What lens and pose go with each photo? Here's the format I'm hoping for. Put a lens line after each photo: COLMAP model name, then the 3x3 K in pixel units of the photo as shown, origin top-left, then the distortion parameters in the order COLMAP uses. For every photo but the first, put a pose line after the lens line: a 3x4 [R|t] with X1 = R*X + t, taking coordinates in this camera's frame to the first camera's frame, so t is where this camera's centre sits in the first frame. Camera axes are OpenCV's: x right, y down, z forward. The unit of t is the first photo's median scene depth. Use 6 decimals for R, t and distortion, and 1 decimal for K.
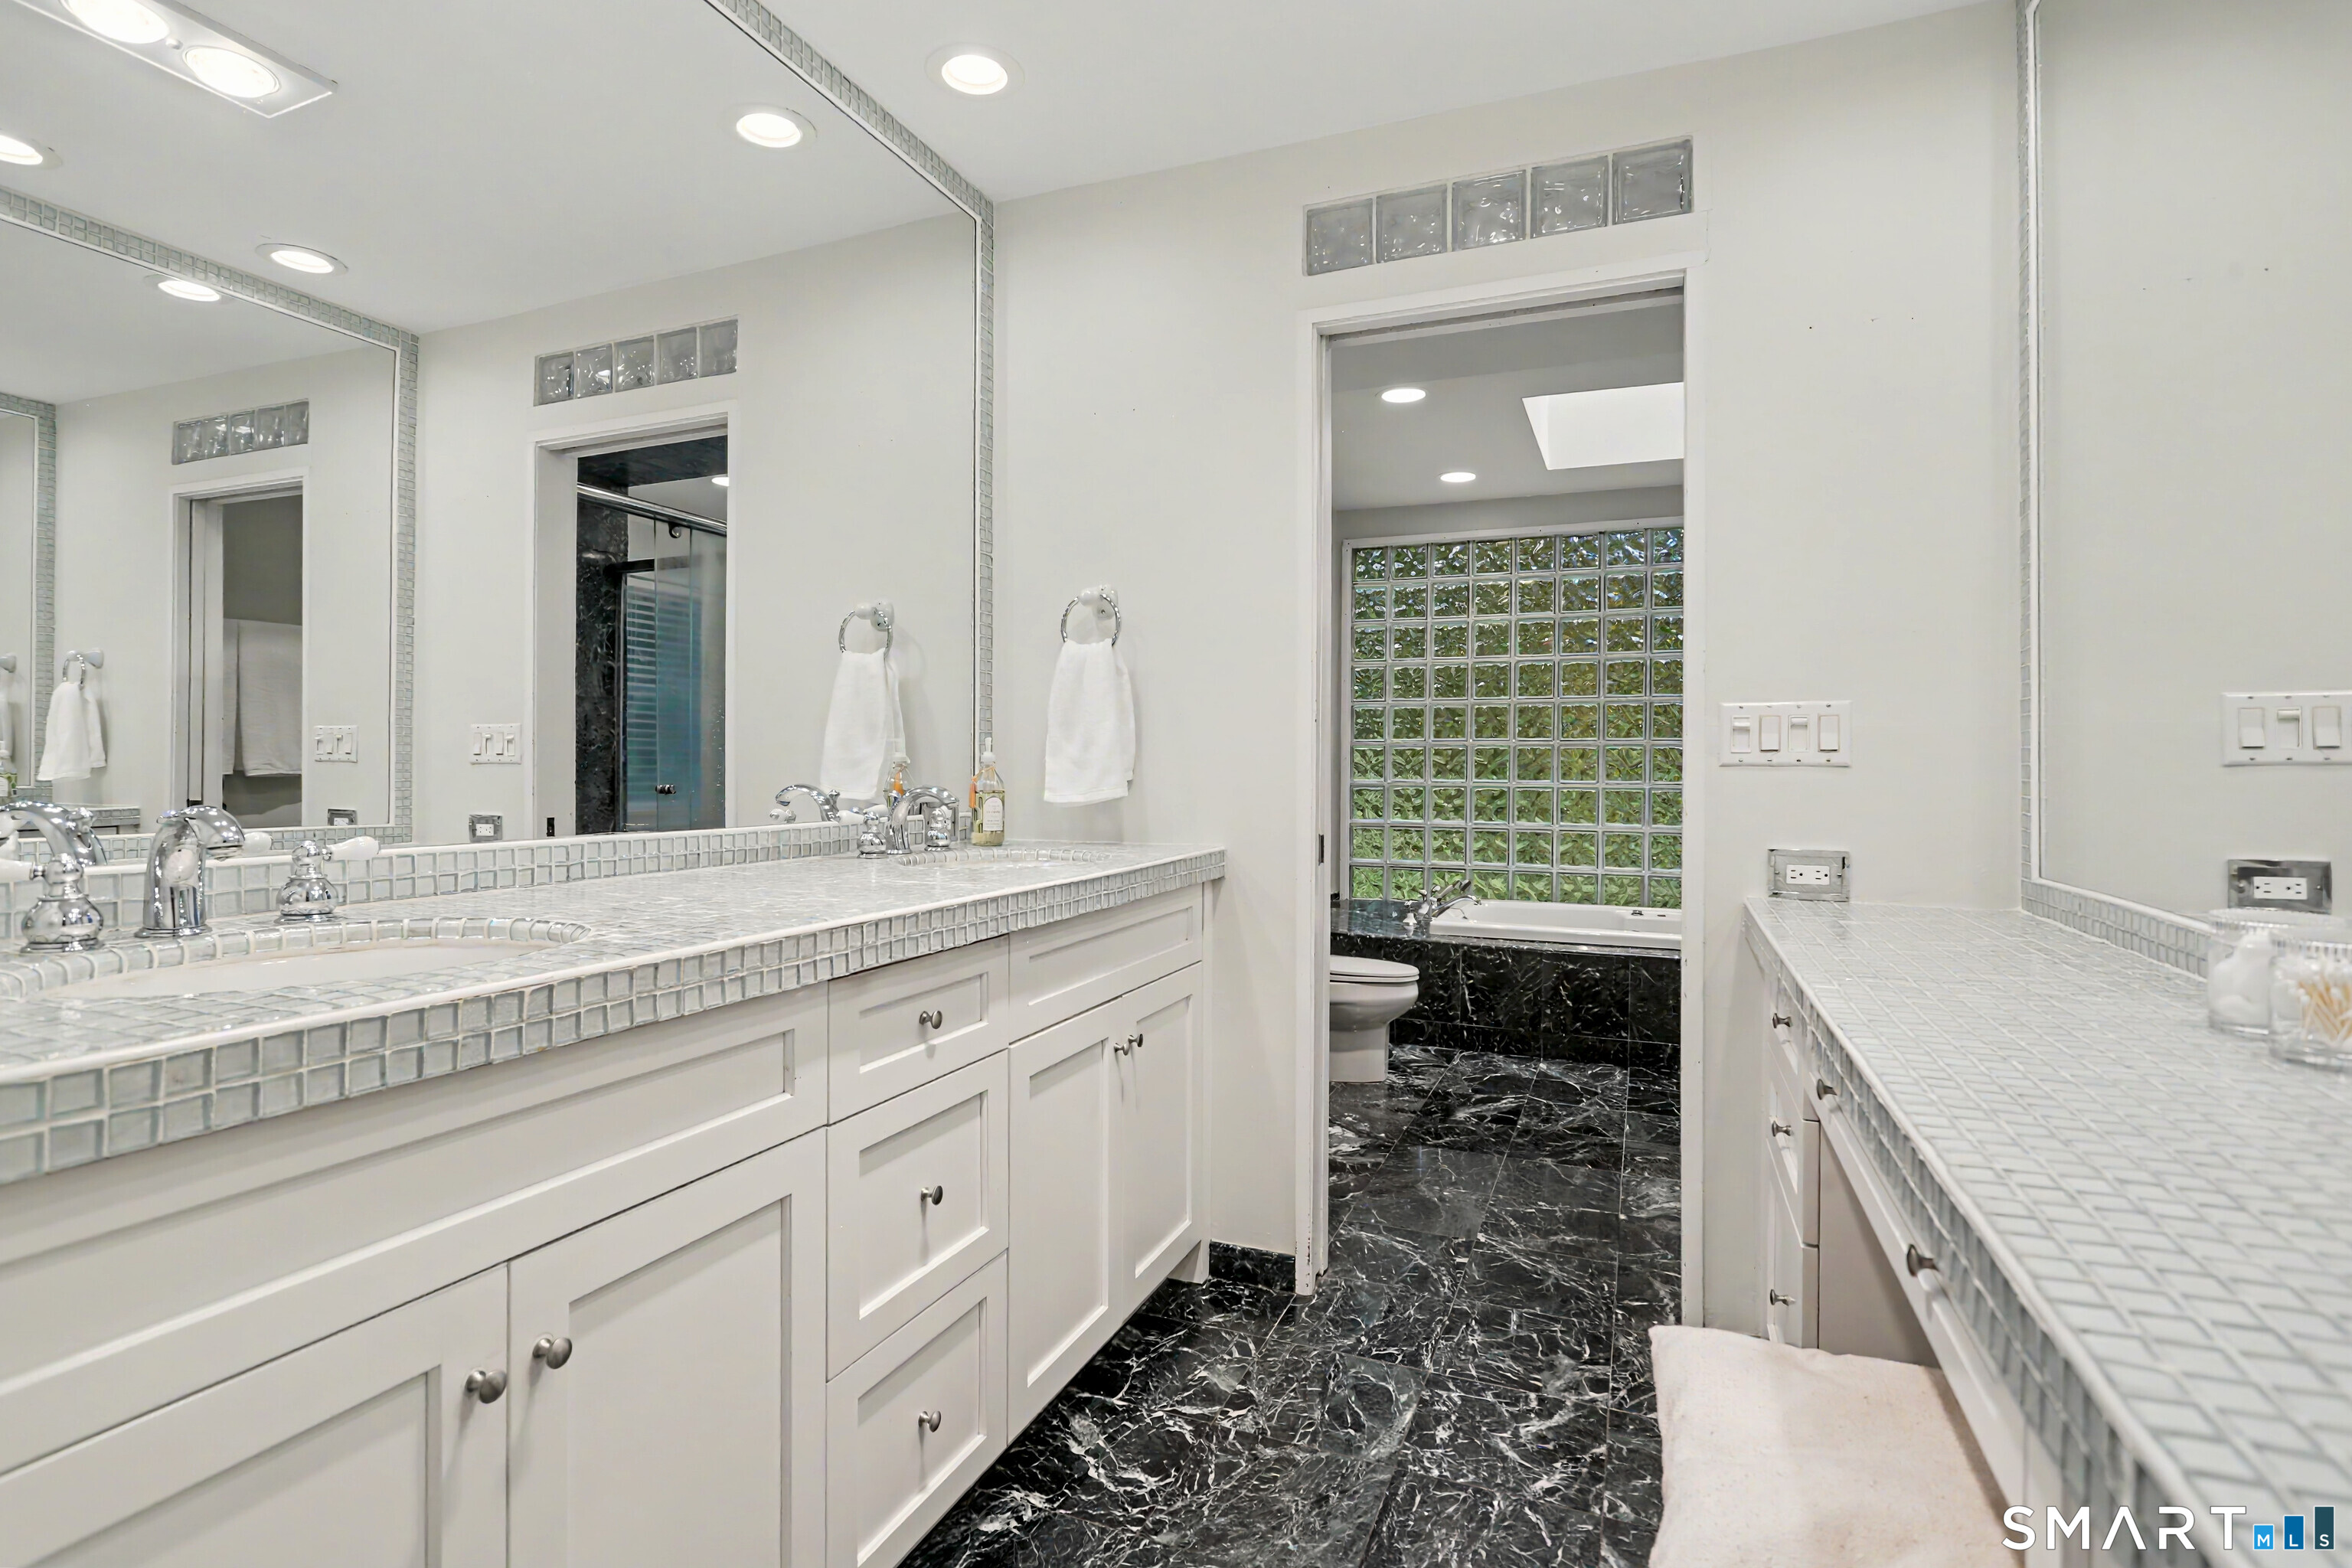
lens RADIAL K [[1133.4, 0, 1173.1], [0, 1133.4, 763.0], [0, 0, 1]] dist [-0.005652, 0.000411]
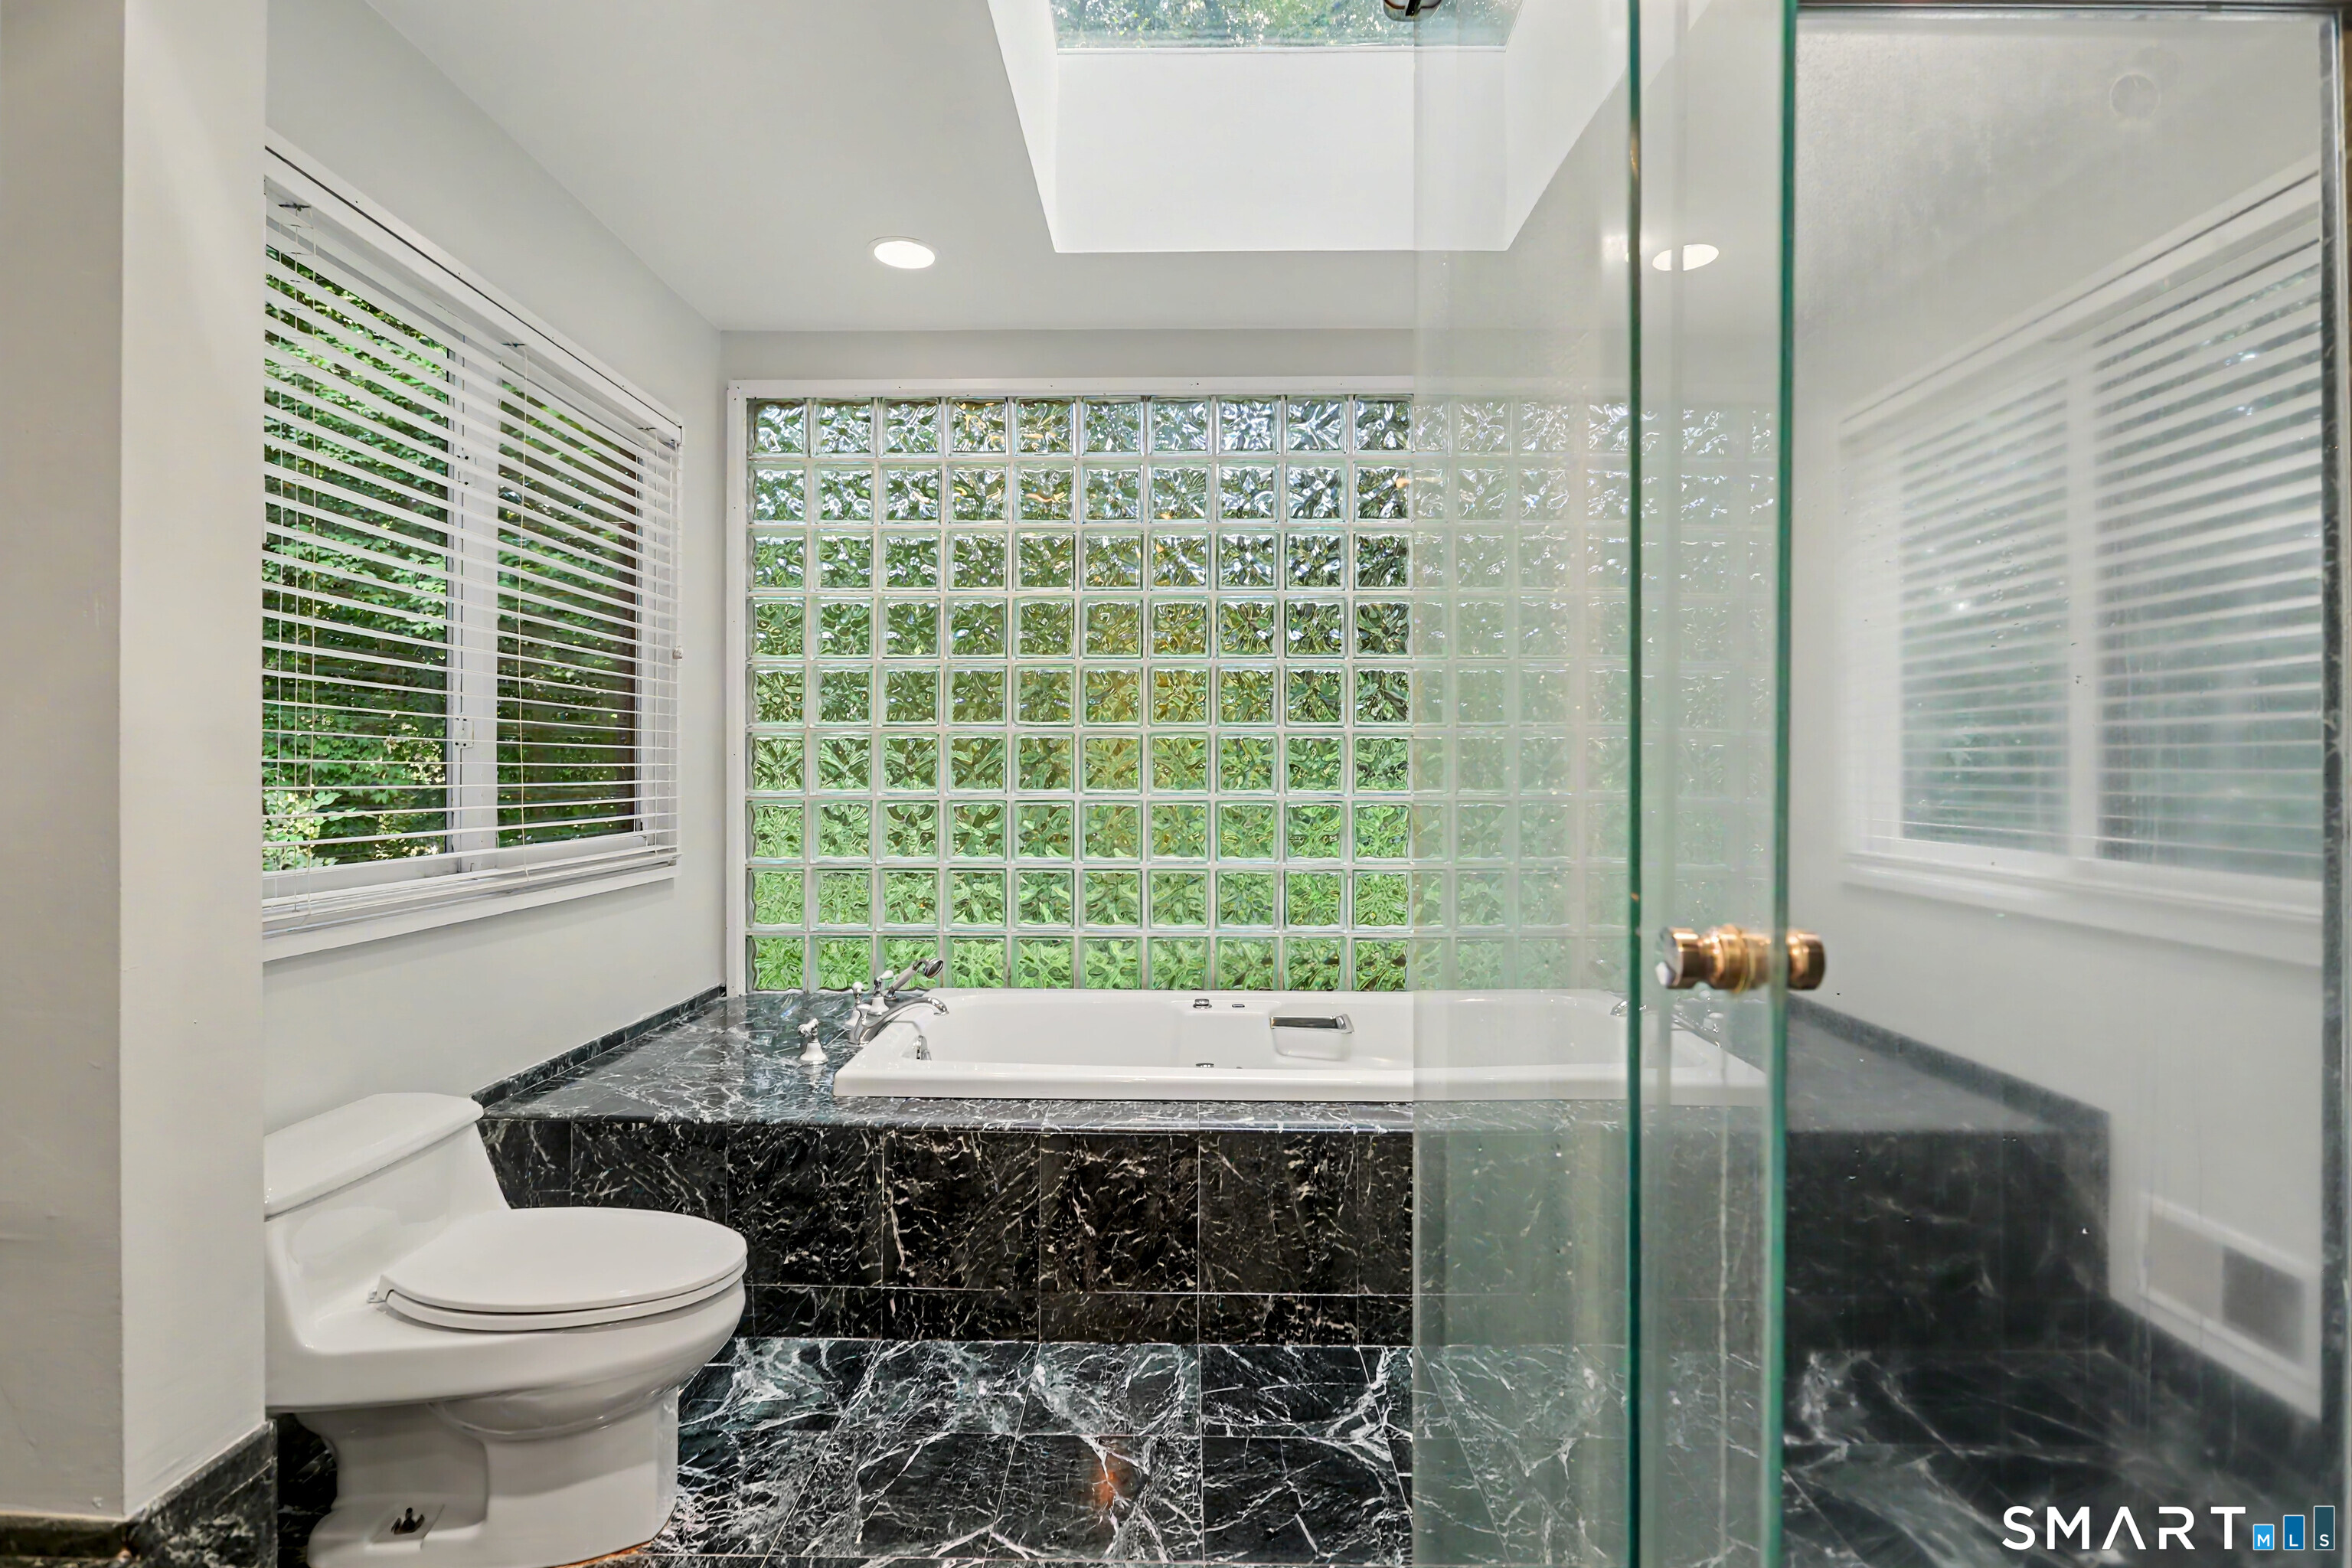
lens RADIAL K [[1133.4, 0, 1173.1], [0, 1133.4, 763.0], [0, 0, 1]] dist [-0.005652, 0.000411]
pose [[0.926598, -0.006913, 0.375990, 0.151107], [0.007195, 0.999974, 0.000653, 0.000955], [-0.375985, 0.002100, 0.926623, 0.398777]]
